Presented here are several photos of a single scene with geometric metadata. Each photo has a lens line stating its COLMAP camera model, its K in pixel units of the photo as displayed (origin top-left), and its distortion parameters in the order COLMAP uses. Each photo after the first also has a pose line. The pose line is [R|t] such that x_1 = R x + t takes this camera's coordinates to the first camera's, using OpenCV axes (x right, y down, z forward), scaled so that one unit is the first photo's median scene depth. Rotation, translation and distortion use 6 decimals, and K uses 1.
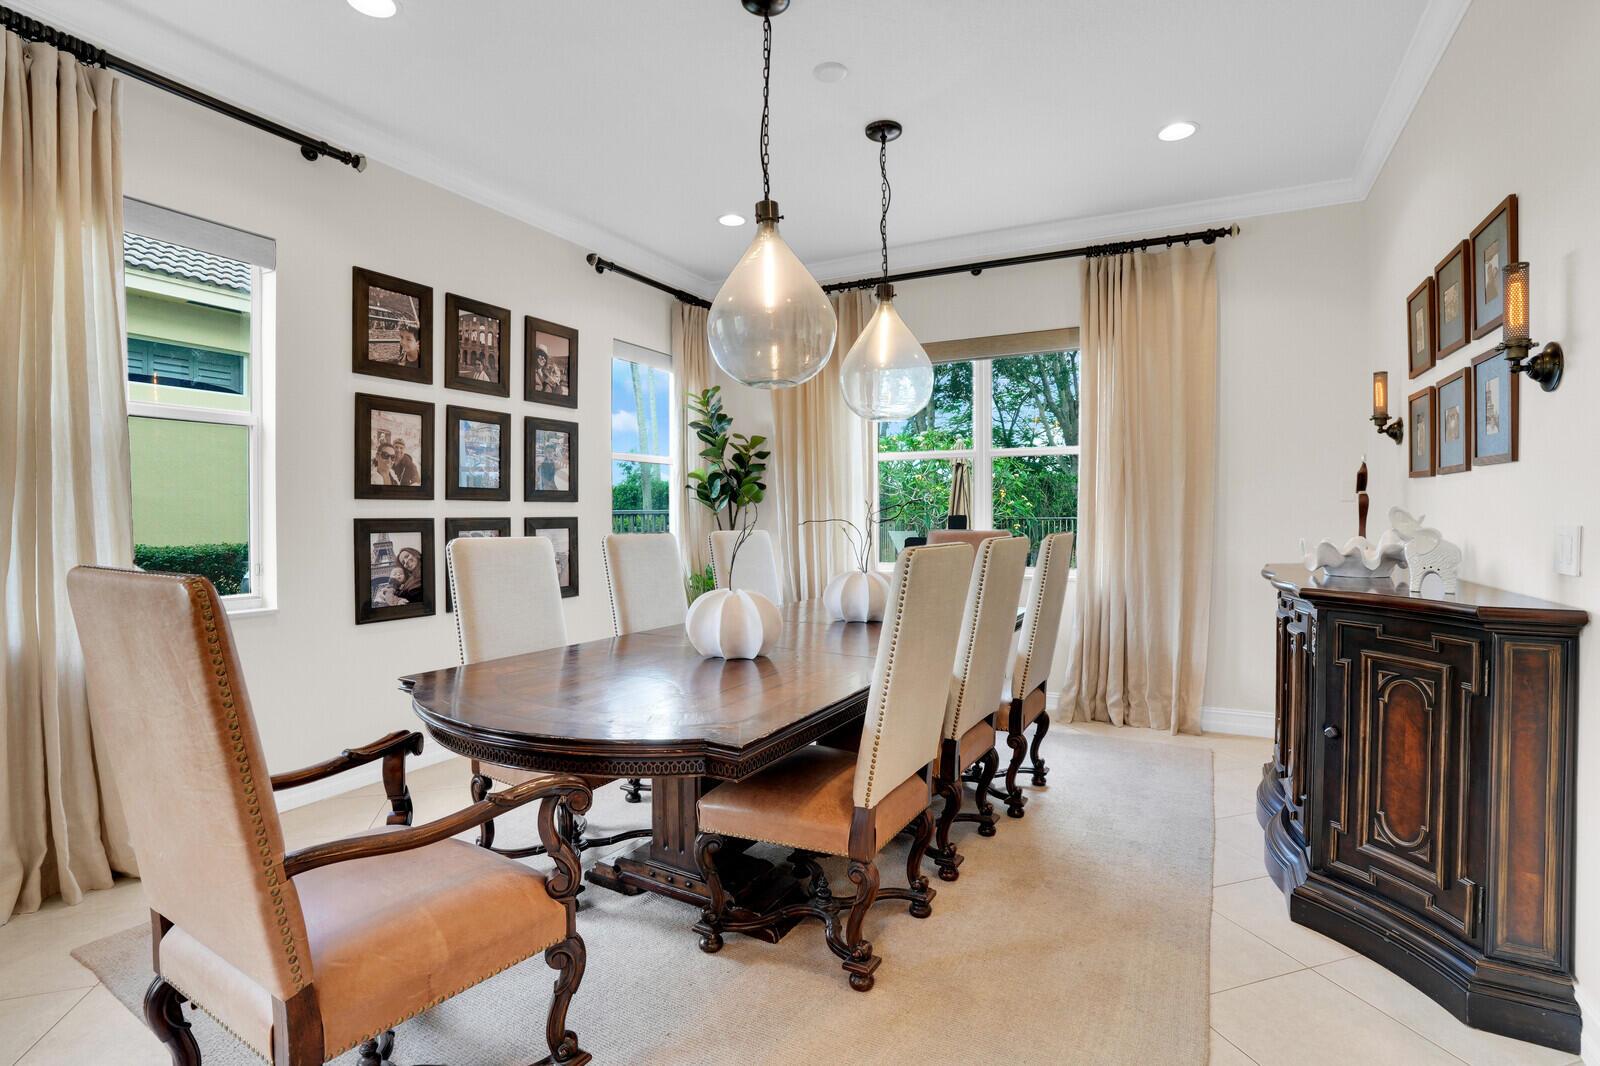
lens RADIAL K [[742.3, 0, 800.0], [0, 742.3, 533.0], [0, 0, 1]] dist [-0.066319, 0.023165]
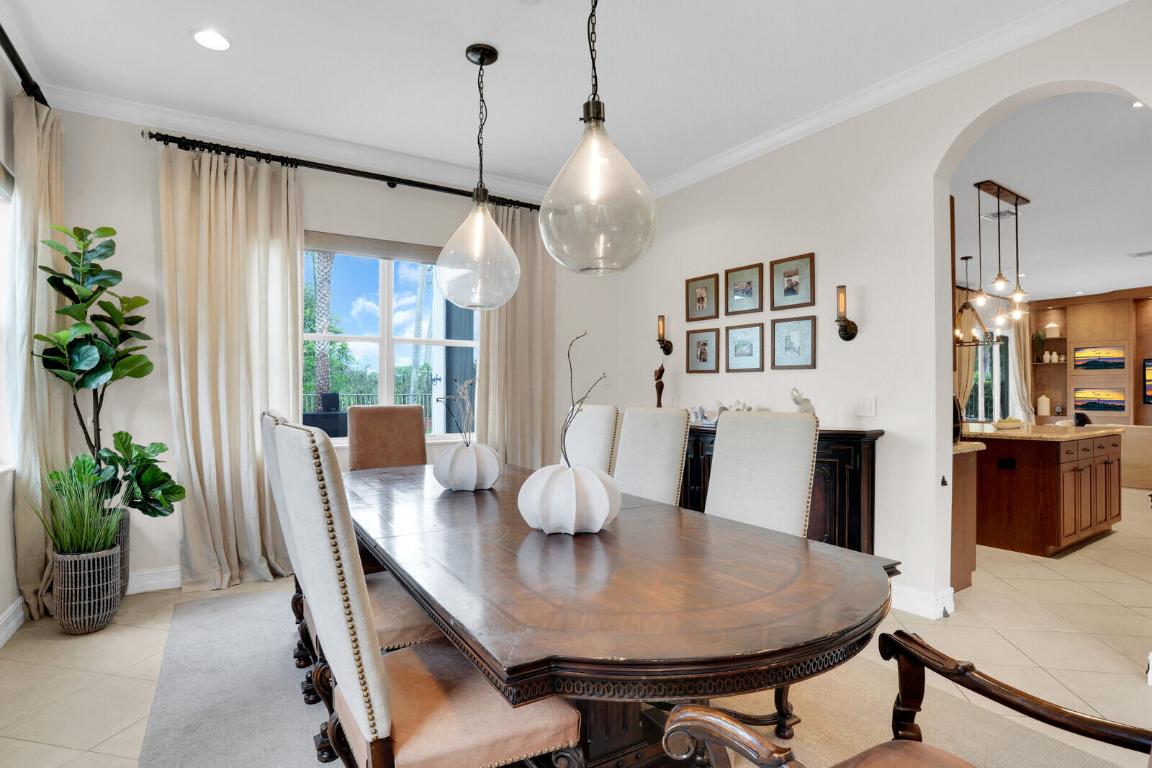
lens RADIAL K [[559.5, 0, 576.9], [0, 559.5, 386.9], [0, 0, 1]] dist [-0.066375, 0.024323]
pose [[0.504608, 0.006281, 0.863326, -0.426049], [0.019728, 0.999629, -0.018804, -0.010786], [-0.863123, 0.026520, 0.504296, 0.355194]]
